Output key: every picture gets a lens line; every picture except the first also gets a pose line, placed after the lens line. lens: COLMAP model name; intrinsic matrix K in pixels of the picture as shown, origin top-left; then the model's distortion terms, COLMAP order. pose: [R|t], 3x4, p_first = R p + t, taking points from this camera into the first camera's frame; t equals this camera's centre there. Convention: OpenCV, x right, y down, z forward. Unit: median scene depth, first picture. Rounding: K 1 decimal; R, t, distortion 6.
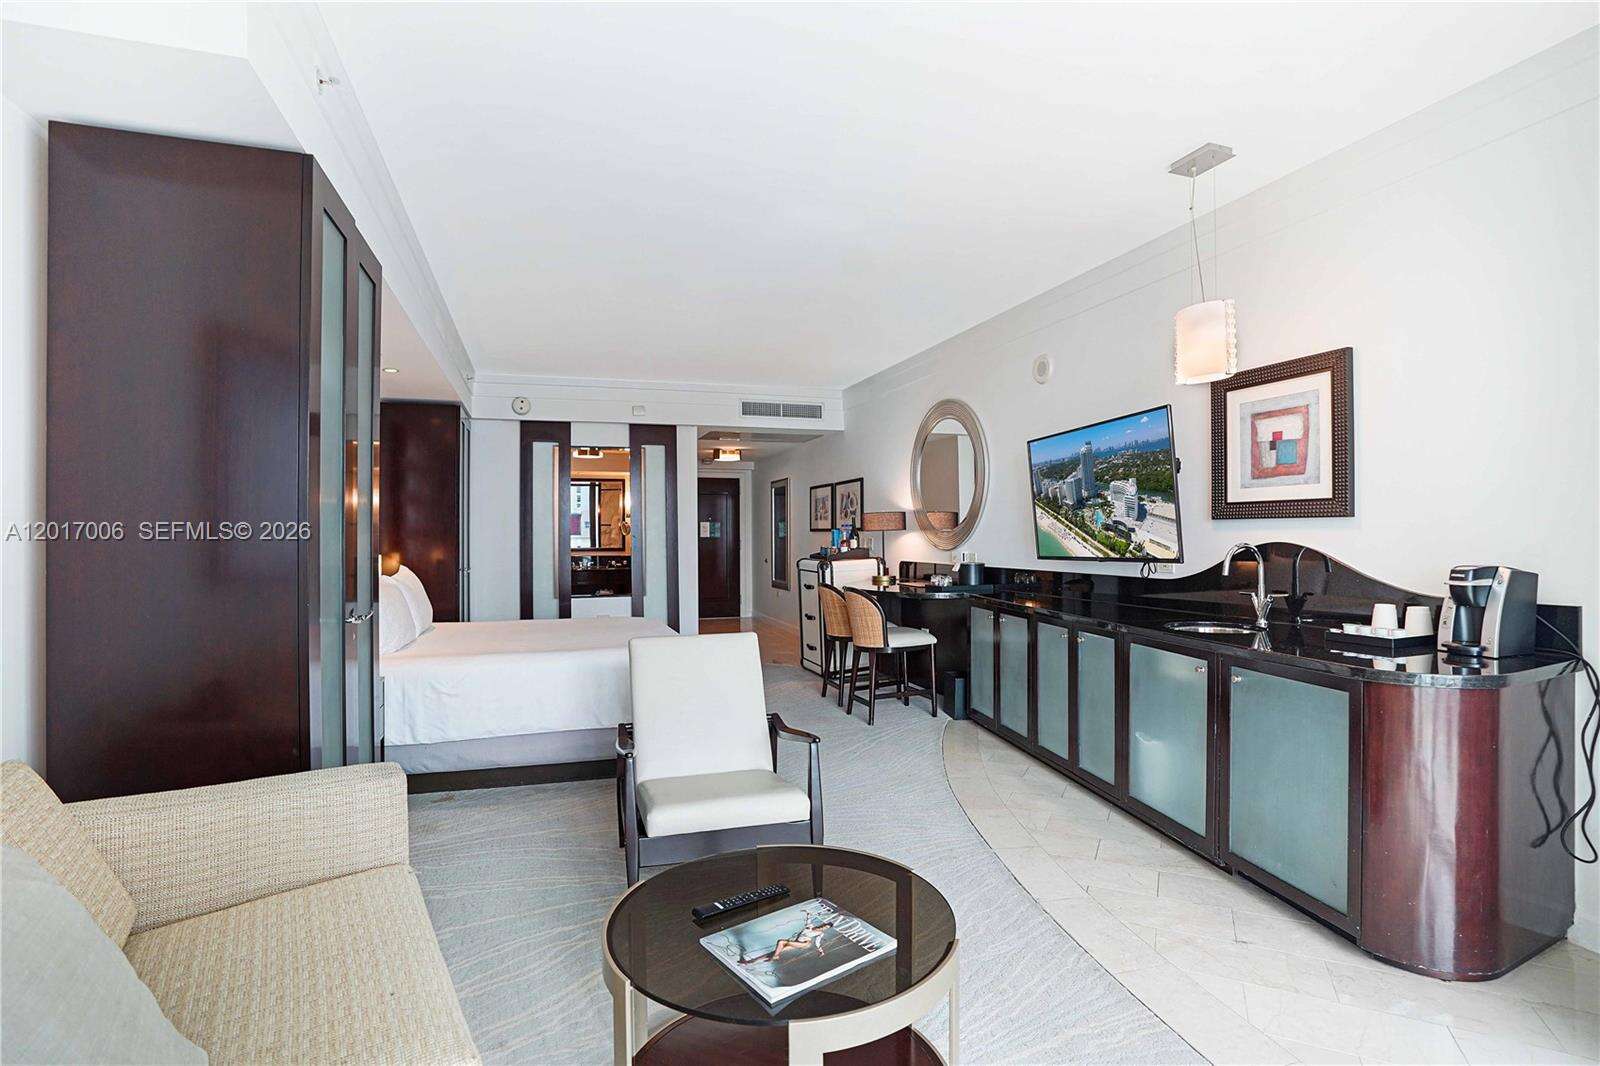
lens RADIAL K [[771.1, 0, 824.2], [0, 771.1, 528.8], [0, 0, 1]] dist [-0.017417, 0.000521]
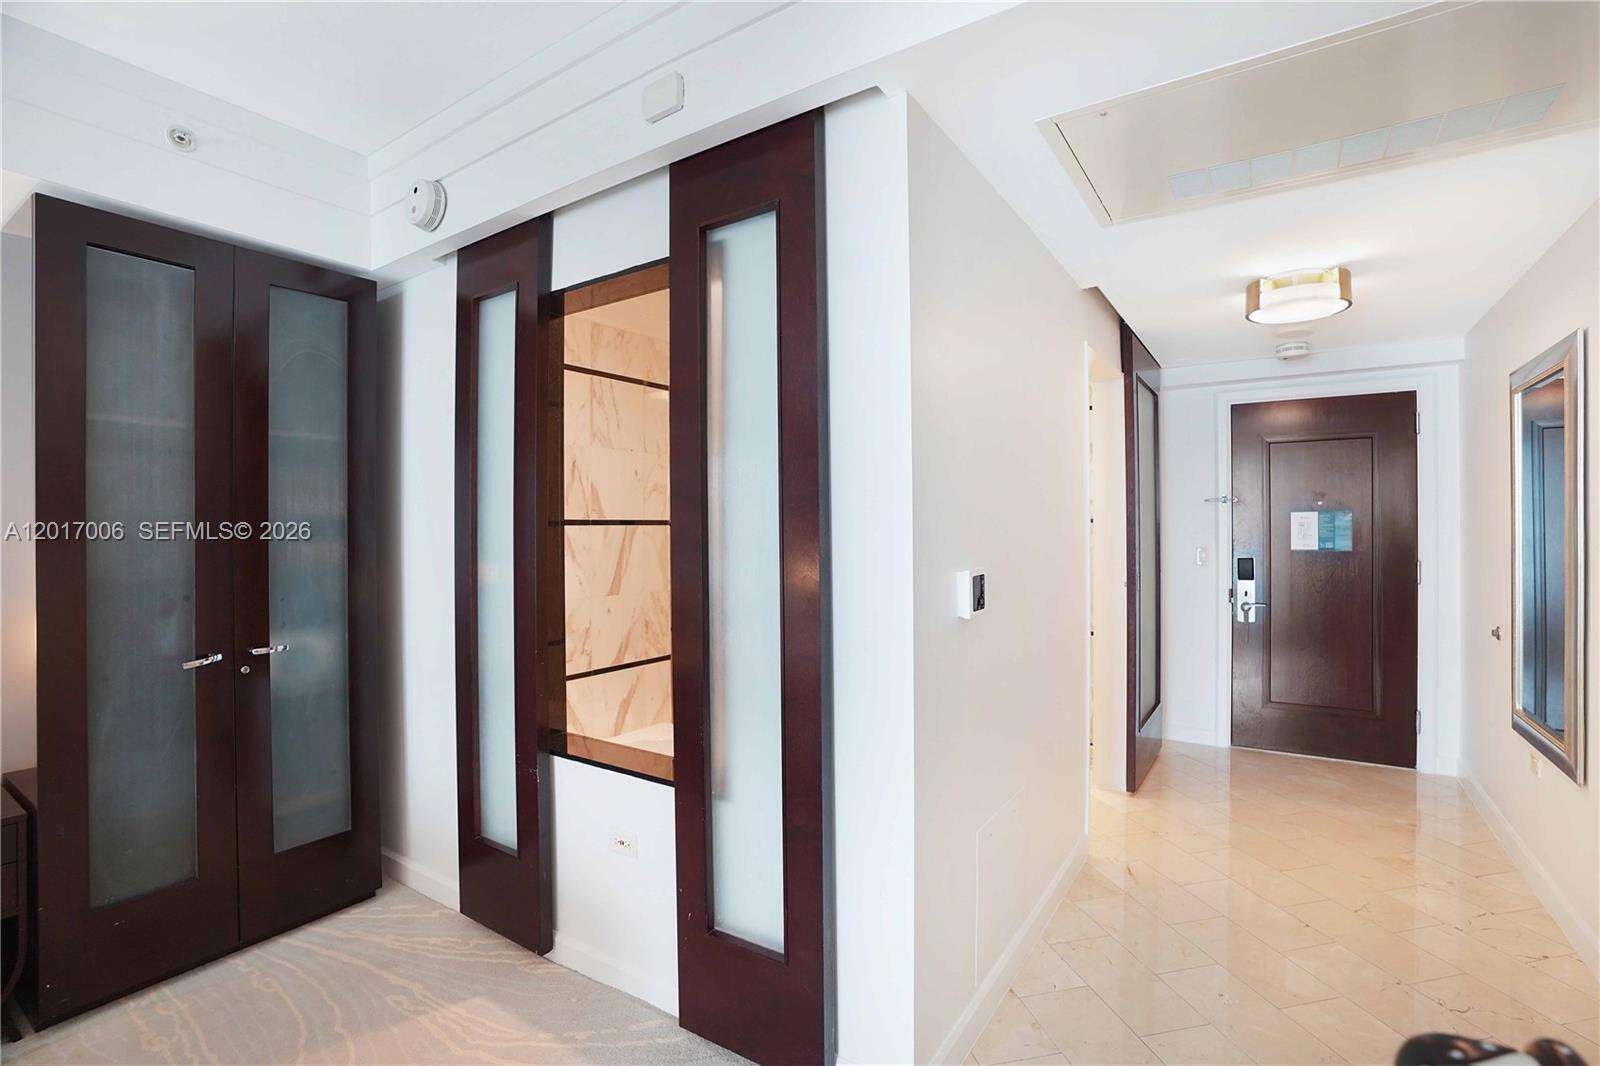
lens RADIAL K [[742.3, 0, 795.2], [0, 742.3, 526.9], [0, 0, 1]] dist [-0.068167, 0.026393]
pose [[0.587731, -0.000671, -0.809056, -0.025424], [0.007911, 0.999957, 0.004917, -0.014651], [0.809018, -0.009291, 0.587711, 1.653852]]
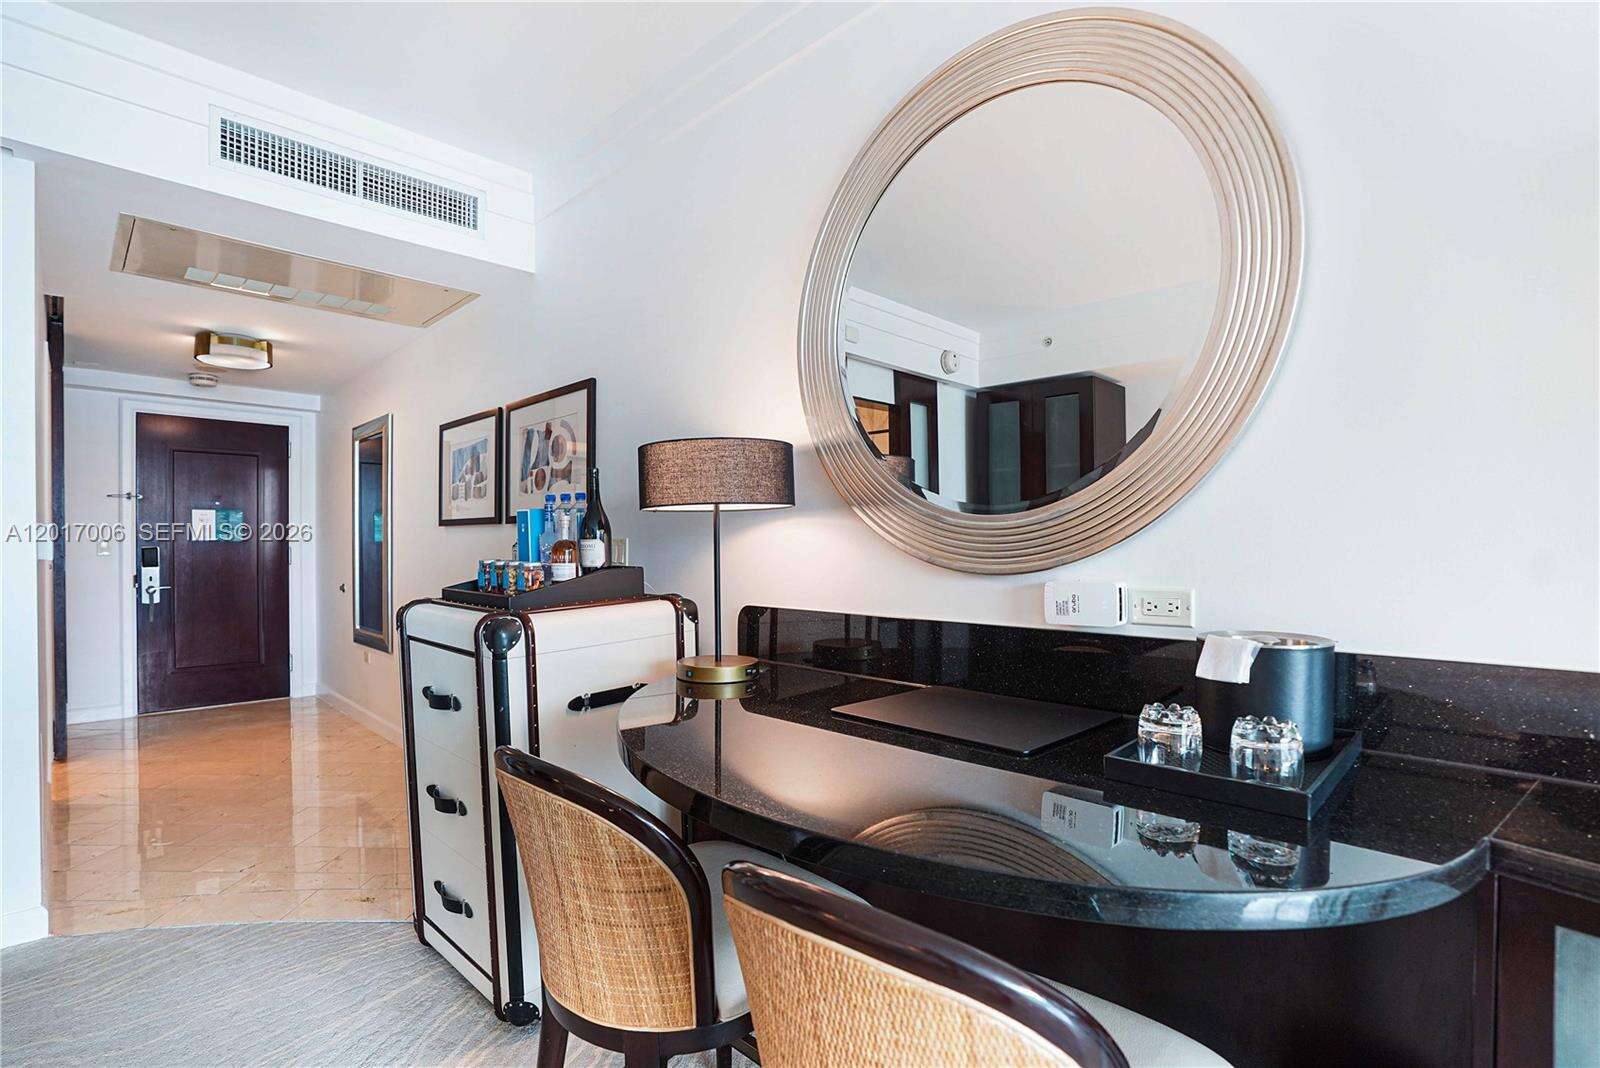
lens RADIAL K [[768.9, 0, 799.9], [0, 768.9, 553.0], [0, 0, 1]] dist [-0.063162, 0.032176]
pose [[0.908630, 0.001282, 0.417600, -0.027730], [-0.008352, 0.999851, 0.015103, 0.023994], [-0.417518, -0.017211, 0.908506, 1.188906]]
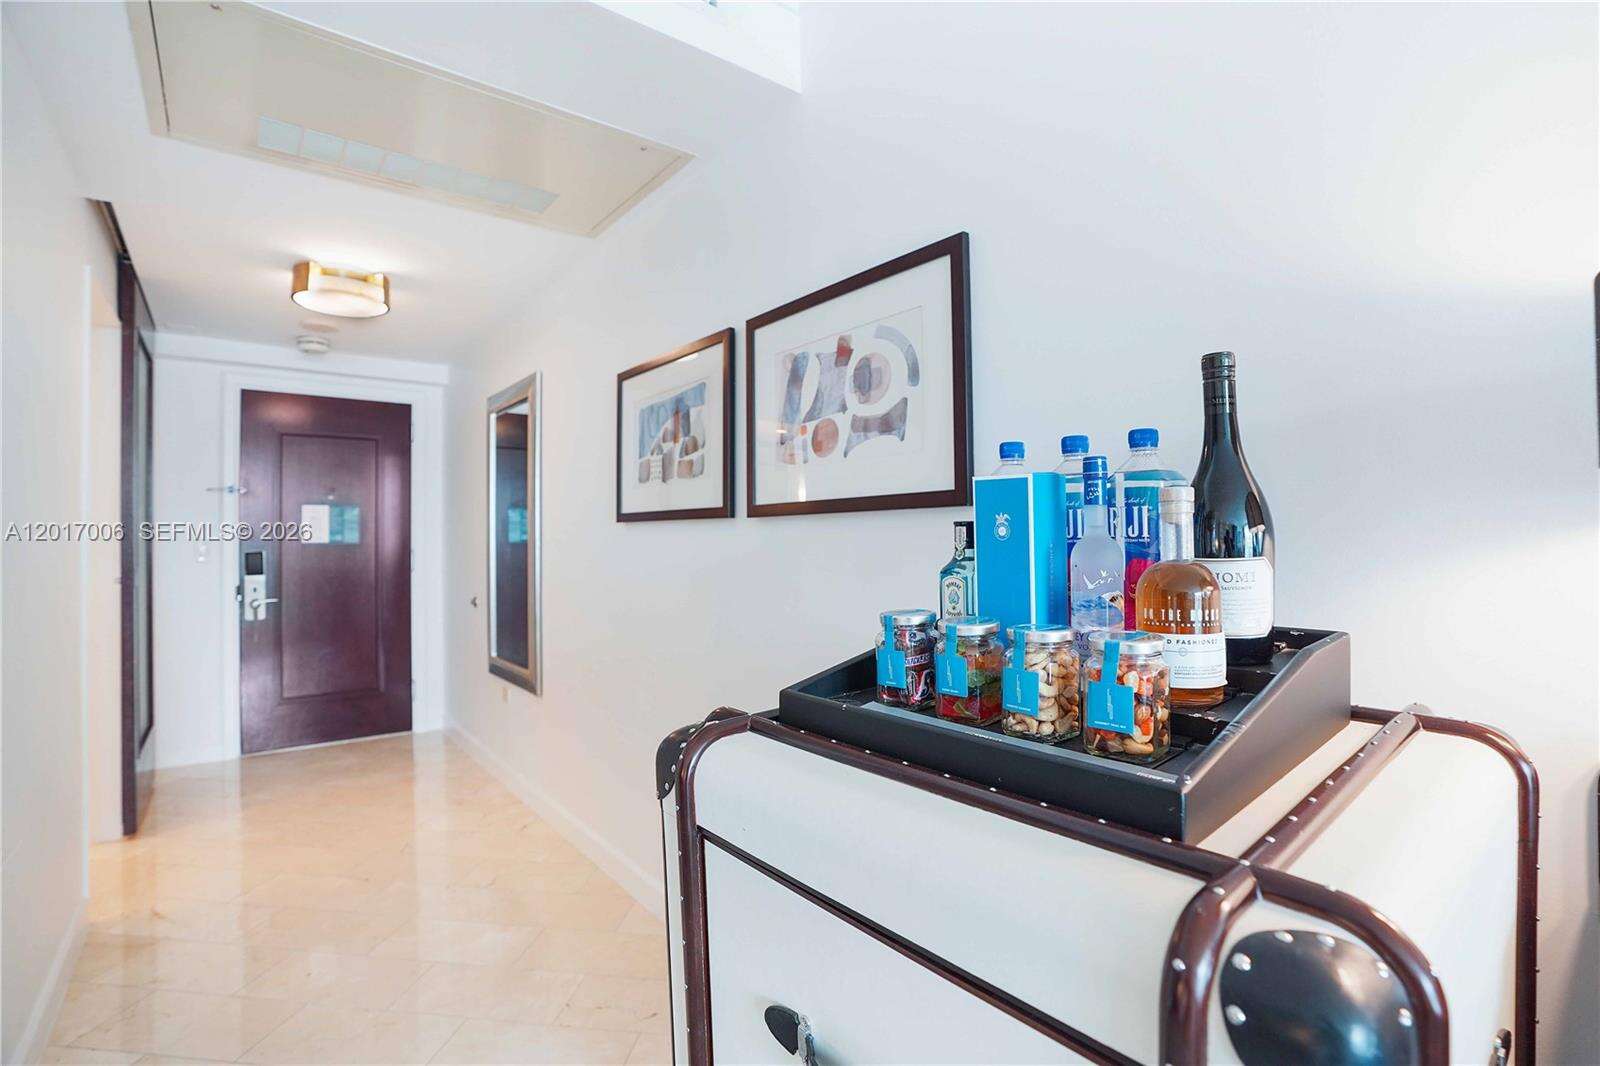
lens RADIAL K [[757.2, 0, 803.2], [0, 757.2, 532.2], [0, 0, 1]] dist [-0.068320, 0.030184]
pose [[0.951649, 0.001059, 0.307187, -0.089864], [-0.000131, 0.999995, -0.003041, 0.018338], [-0.307188, 0.002853, 0.951644, 1.604506]]
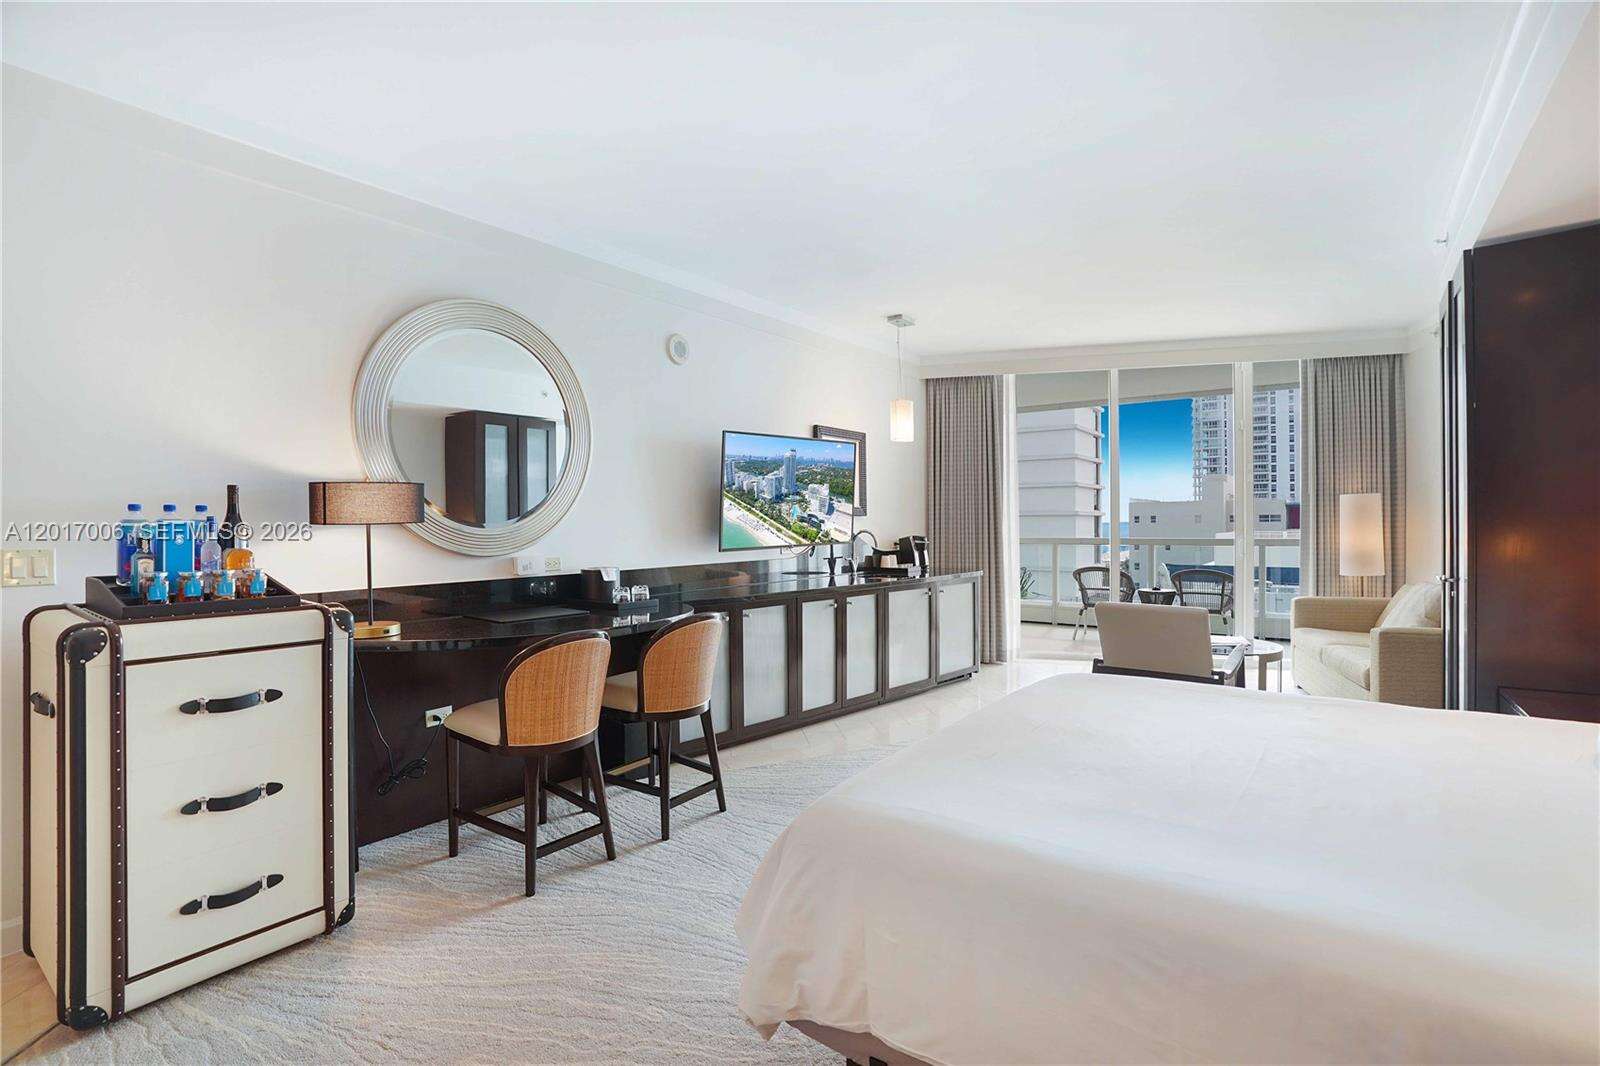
lens RADIAL K [[754.6, 0, 768.6], [0, 754.6, 520.7], [0, 0, 1]] dist [-0.090542, 0.029652]
pose [[-0.522222, 0.010505, 0.852745, -0.656309], [0.006639, 0.999944, -0.008253, 0.010107], [-0.852784, 0.001351, -0.522263, 1.680751]]
